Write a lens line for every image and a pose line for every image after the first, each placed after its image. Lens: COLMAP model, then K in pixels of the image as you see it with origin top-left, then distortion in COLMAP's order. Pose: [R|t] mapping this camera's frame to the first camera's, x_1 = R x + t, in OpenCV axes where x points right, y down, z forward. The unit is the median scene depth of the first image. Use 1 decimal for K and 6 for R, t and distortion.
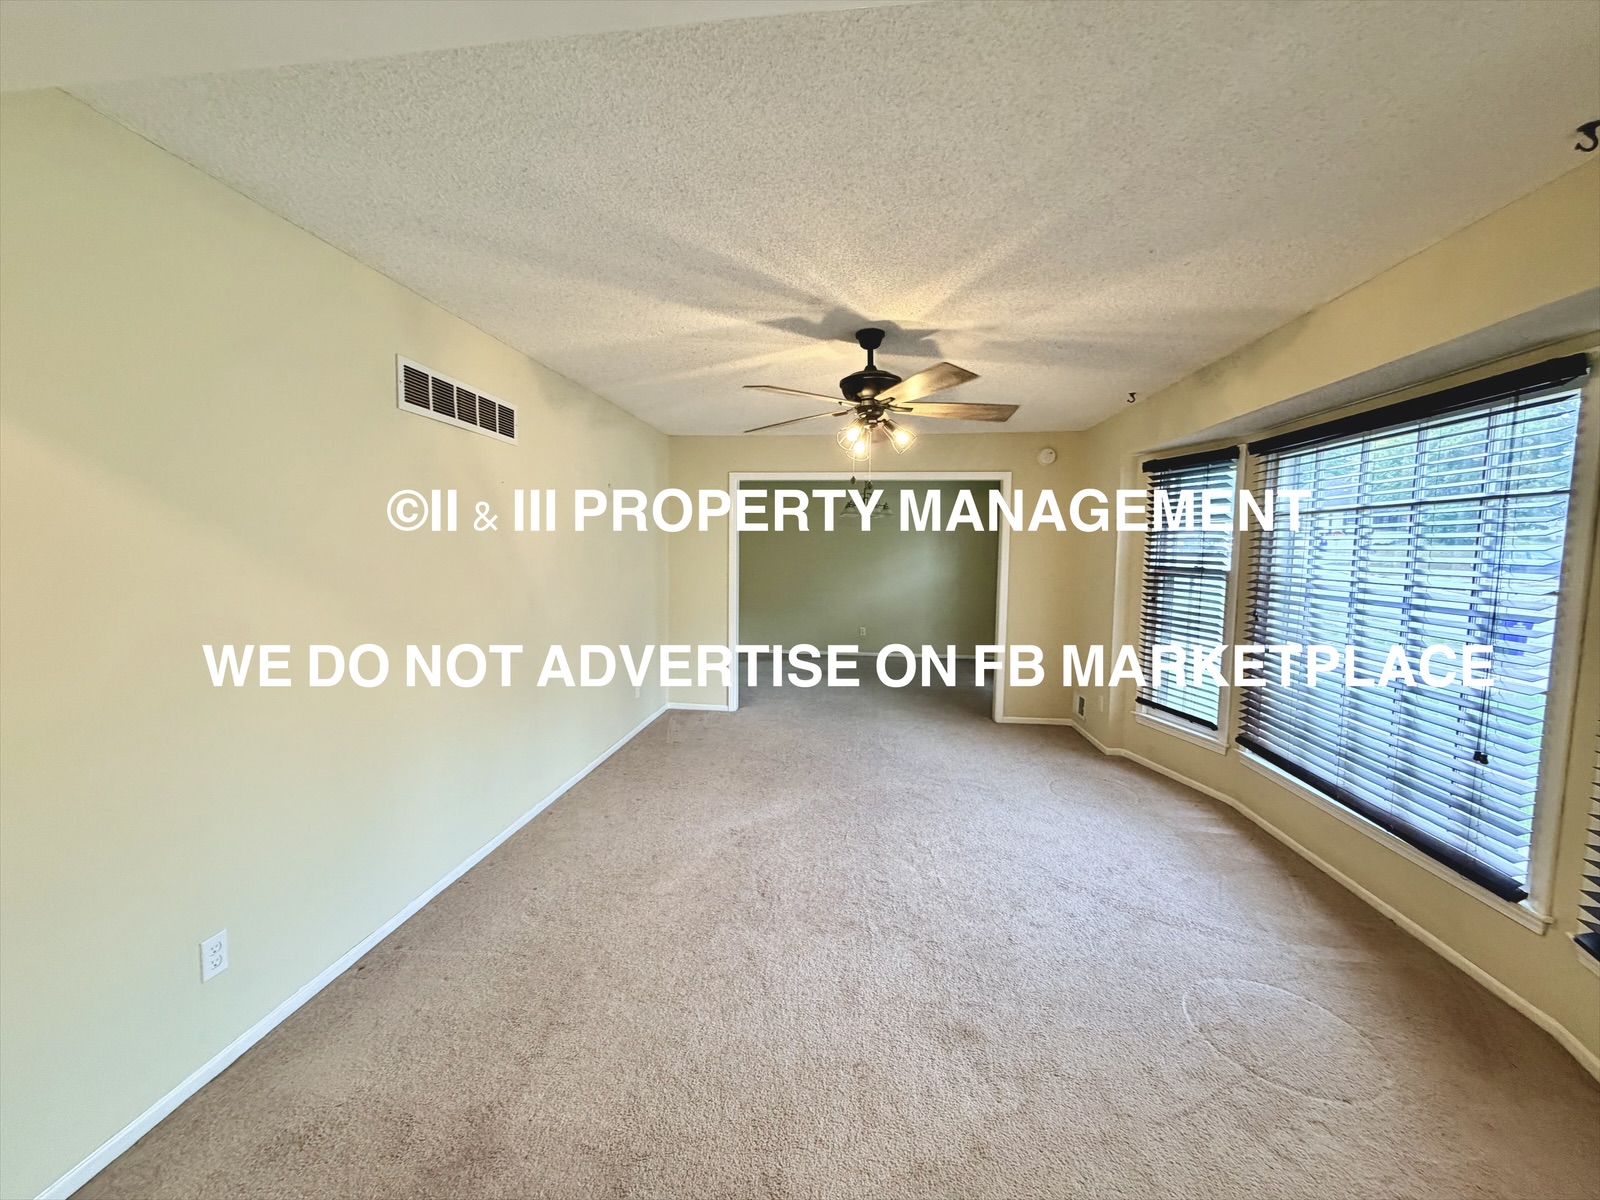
lens RADIAL K [[634.9, 0, 793.1], [0, 634.9, 597.2], [0, 0, 1]] dist [-0.001704, -0.000041]
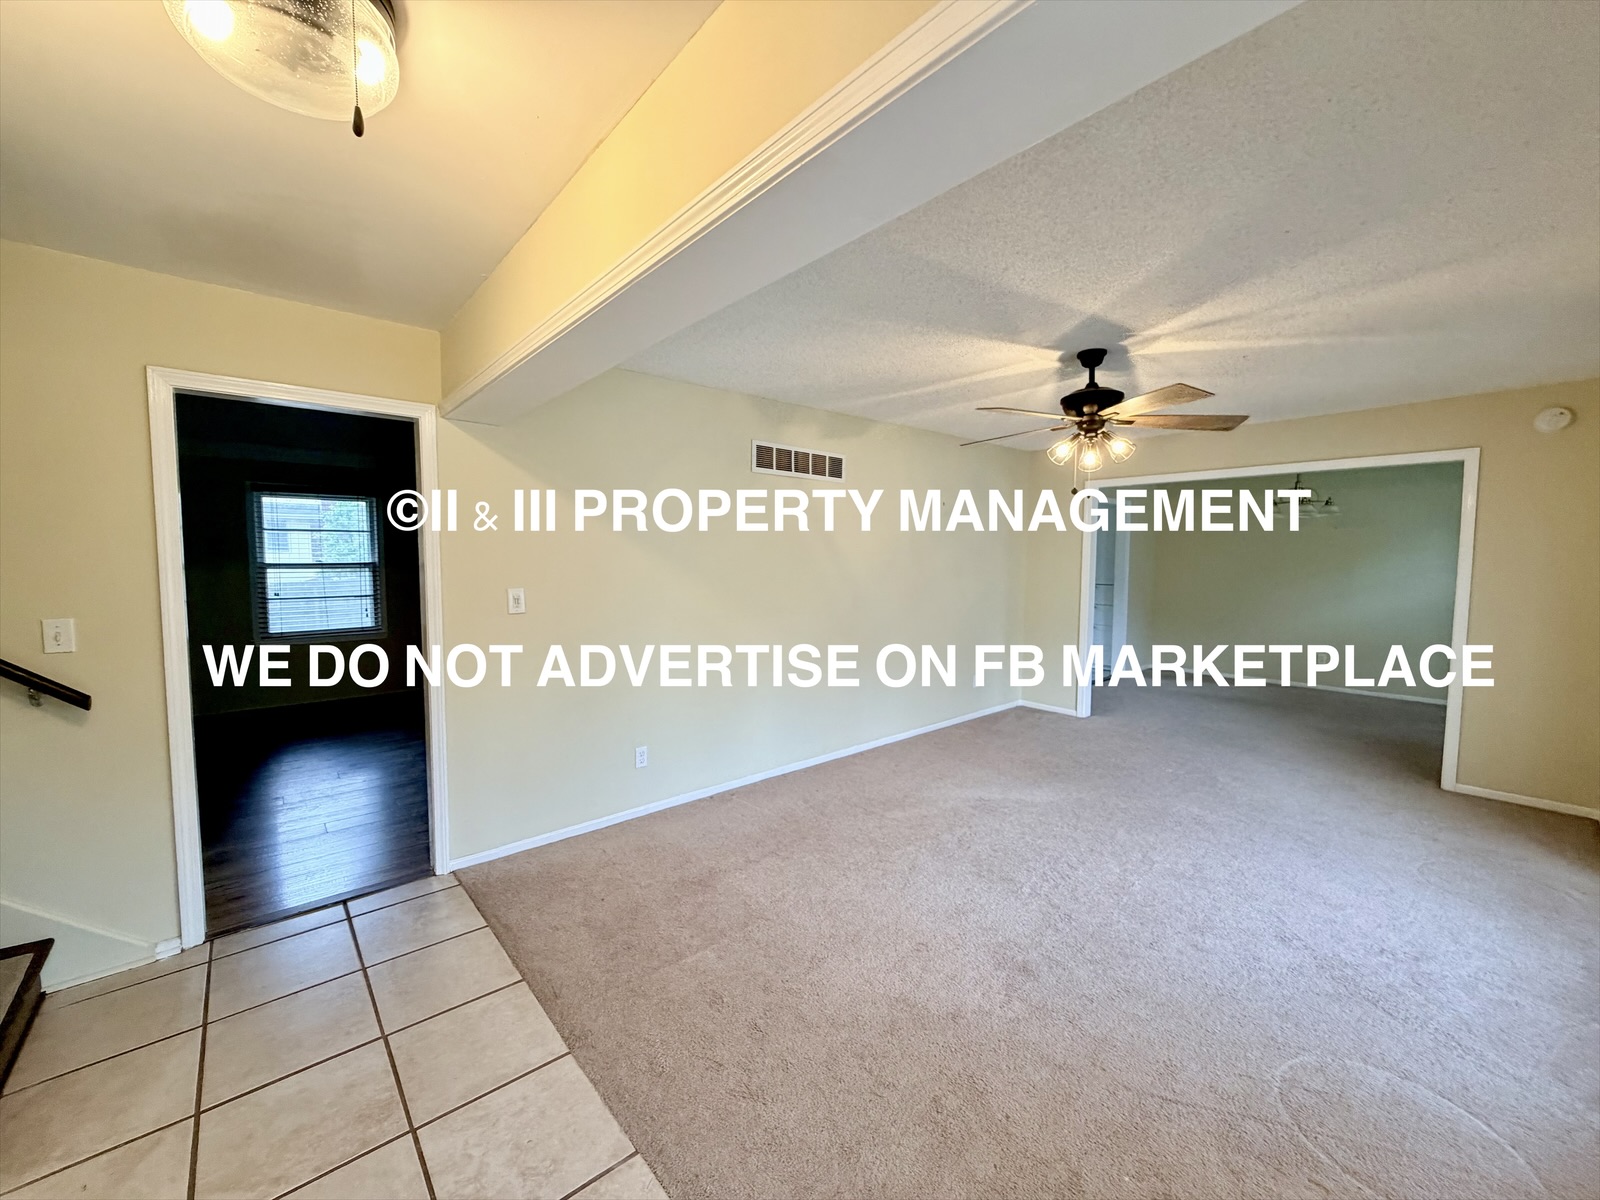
lens RADIAL K [[634.9, 0, 793.1], [0, 634.9, 597.2], [0, 0, 1]] dist [-0.001704, -0.000041]
pose [[0.735817, 0.037739, -0.676128, 0.474646], [-0.046635, 0.998899, 0.005003, 0.011506], [0.675573, 0.027850, 0.736767, -0.109885]]
